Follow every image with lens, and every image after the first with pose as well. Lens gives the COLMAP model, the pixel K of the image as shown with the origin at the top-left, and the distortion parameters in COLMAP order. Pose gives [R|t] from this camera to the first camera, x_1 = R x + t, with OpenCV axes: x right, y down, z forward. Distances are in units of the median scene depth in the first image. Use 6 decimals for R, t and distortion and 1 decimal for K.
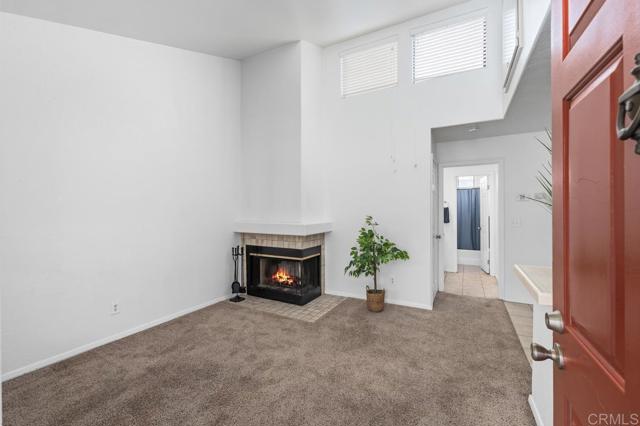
lens RADIAL K [[269.2, 0, 312.9], [0, 269.2, 214.0], [0, 0, 1]] dist [0.000353, 0.000005]
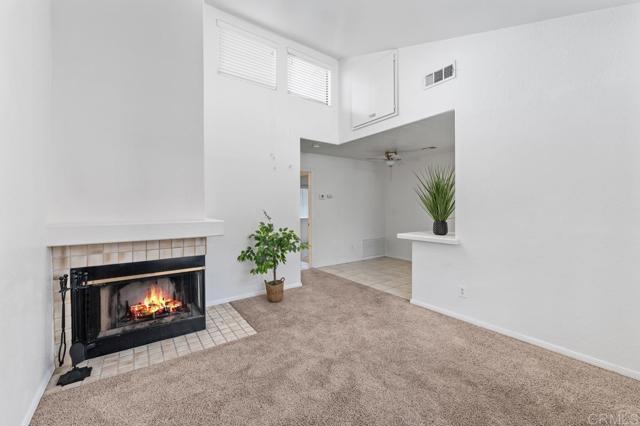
lens RADIAL K [[265.0, 0, 320.0], [0, 265.0, 213.0], [0, 0, 1]] dist [0.000108, 0.000087]
pose [[0.415841, -0.016893, 0.909281, -0.603652], [0.015845, 0.999810, 0.011329, 0.010312], [-0.909299, 0.009697, 0.416029, 0.406093]]
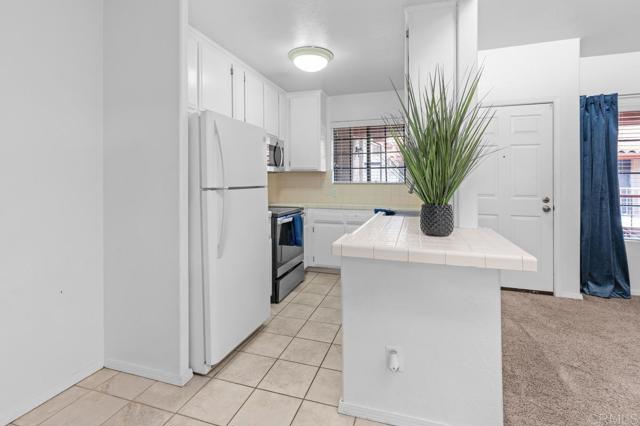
lens RADIAL K [[300.4, 0, 318.6], [0, 300.4, 181.7], [0, 0, 1]] dist [-0.000004, 0.000485]
pose [[-0.980437, 0.001675, -0.196828, 0.732606], [-0.001089, 0.999902, 0.013933, 0.017366], [0.196832, 0.013875, -0.980339, 0.833652]]
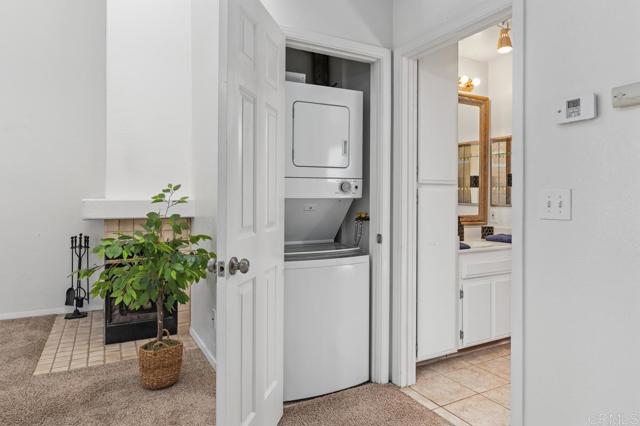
lens RADIAL K [[403.2, 0, 320.7], [0, 403.2, 196.0], [0, 0, 1]] dist [-0.002420, -0.000885]
pose [[0.847663, 0.004055, -0.530519, 0.826603], [-0.011891, 0.999865, -0.011357, 0.033614], [0.530401, 0.015935, 0.847597, 0.536894]]
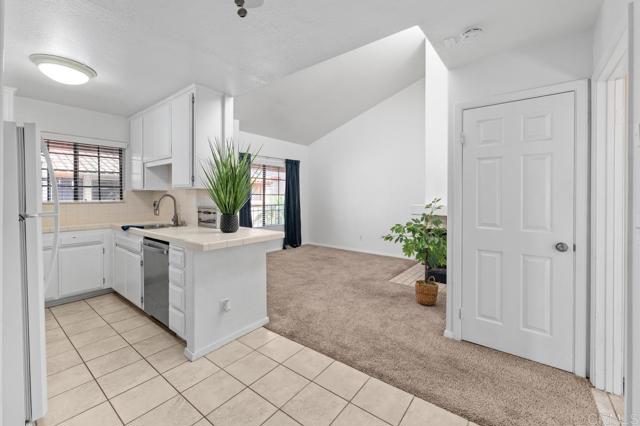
lens RADIAL K [[265.4, 0, 319.4], [0, 265.4, 196.7], [0, 0, 1]] dist [0.000047, 0.000074]
pose [[-0.151152, 0.004235, -0.988502, 1.141120], [-0.013033, 0.999895, 0.006277, 0.000864], [0.988425, 0.013832, -0.151081, 0.762658]]
